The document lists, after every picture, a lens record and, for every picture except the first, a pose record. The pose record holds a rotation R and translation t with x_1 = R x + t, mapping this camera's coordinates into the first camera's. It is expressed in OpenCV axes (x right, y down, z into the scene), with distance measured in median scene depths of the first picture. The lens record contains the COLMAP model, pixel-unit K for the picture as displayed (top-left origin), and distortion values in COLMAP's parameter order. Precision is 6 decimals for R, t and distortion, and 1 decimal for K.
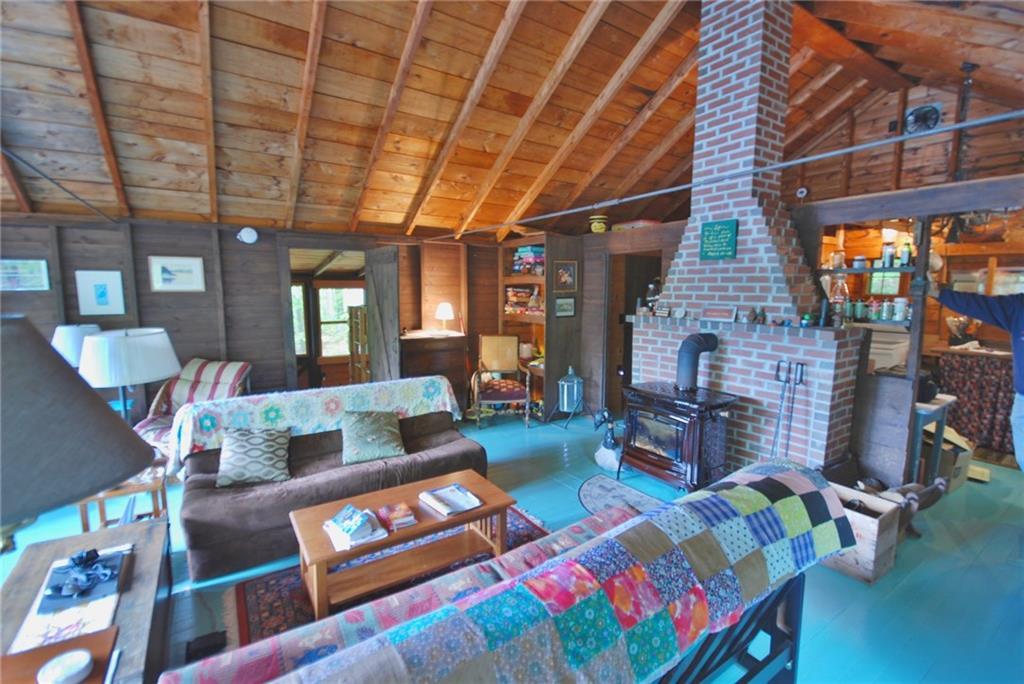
lens RADIAL K [[456.8, 0, 516.8], [0, 456.8, 345.8], [0, 0, 1]] dist [-0.002154, -0.000277]
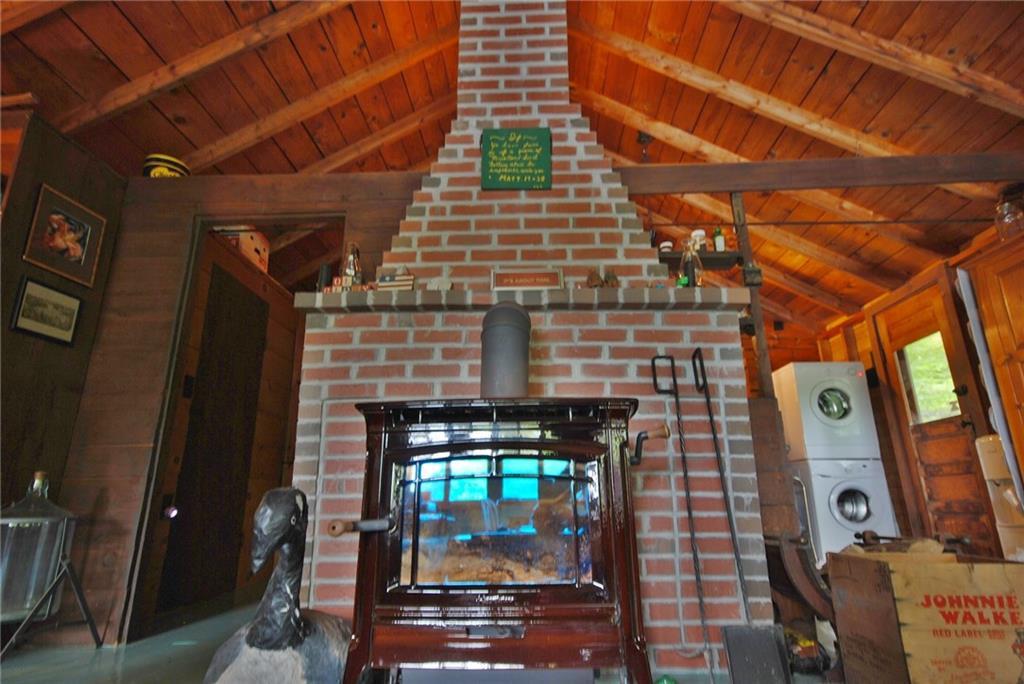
lens RADIAL K [[549.5, 0, 515.7], [0, 549.5, 344.1], [0, 0, 1]] dist [0.012601, 0.000060]
pose [[0.586356, 0.222749, 0.778825, -0.025861], [0.109902, 0.930685, -0.348923, 0.214550], [-0.802563, 0.290188, 0.521233, 0.745910]]
